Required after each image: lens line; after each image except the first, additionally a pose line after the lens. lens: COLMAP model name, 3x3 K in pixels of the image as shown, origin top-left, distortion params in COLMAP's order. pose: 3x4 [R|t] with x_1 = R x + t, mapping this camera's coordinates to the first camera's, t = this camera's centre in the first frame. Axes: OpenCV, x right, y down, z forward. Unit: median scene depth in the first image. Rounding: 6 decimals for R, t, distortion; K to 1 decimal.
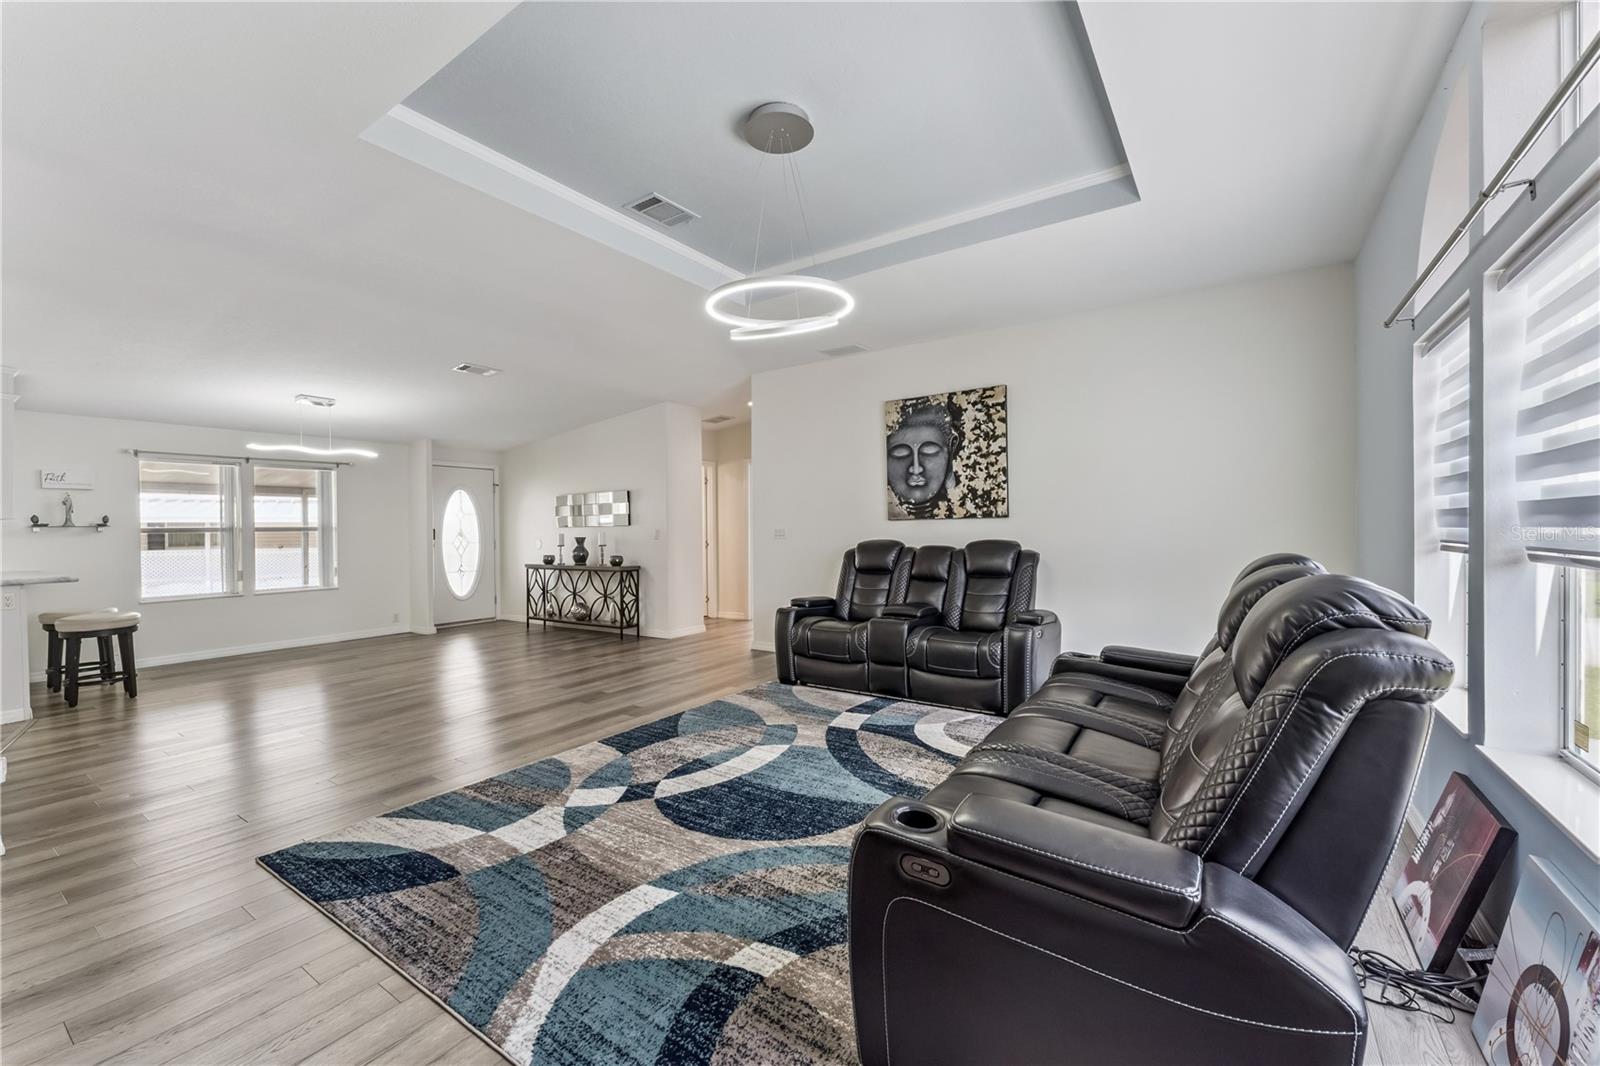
lens RADIAL K [[664.6, 0, 811.0], [0, 664.6, 531.3], [0, 0, 1]] dist [-0.004807, -0.000831]
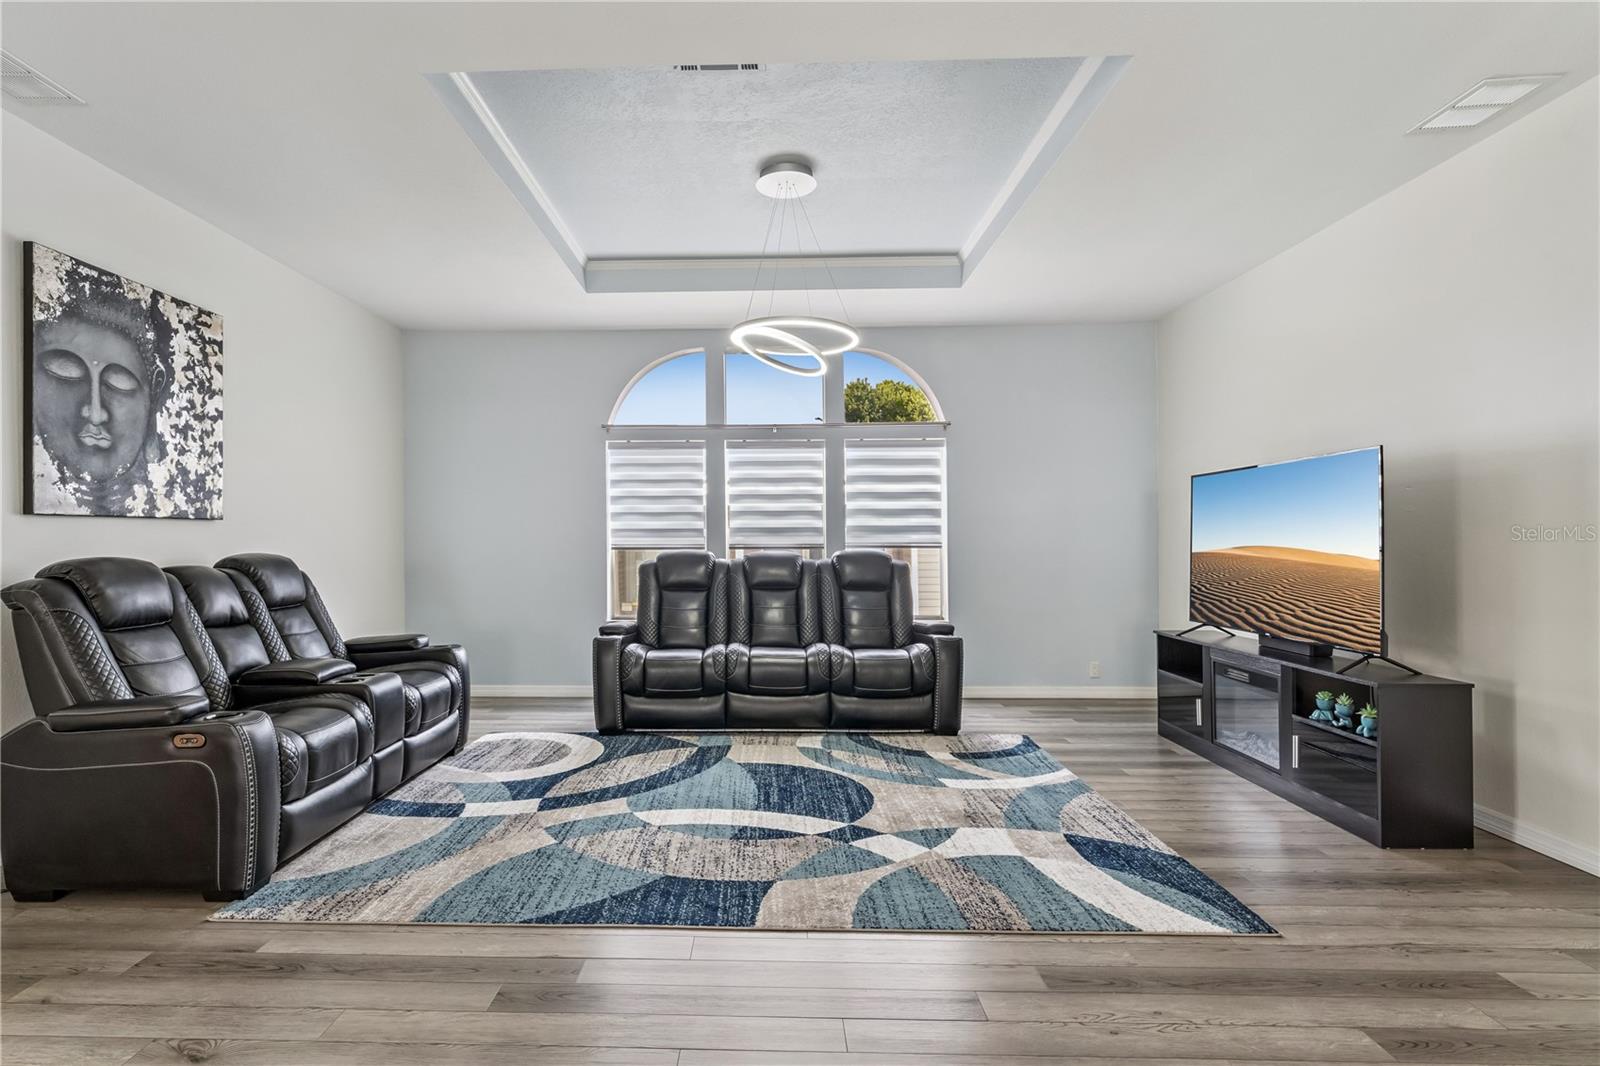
lens RADIAL K [[761.1, 0, 752.7], [0, 761.1, 524.5], [0, 0, 1]] dist [-0.001715, -0.000035]
pose [[-0.525173, 0.028214, 0.850527, -0.600837], [0.012460, 0.999598, -0.025465, 0.008857], [-0.850904, -0.002776, -0.525314, 0.937411]]
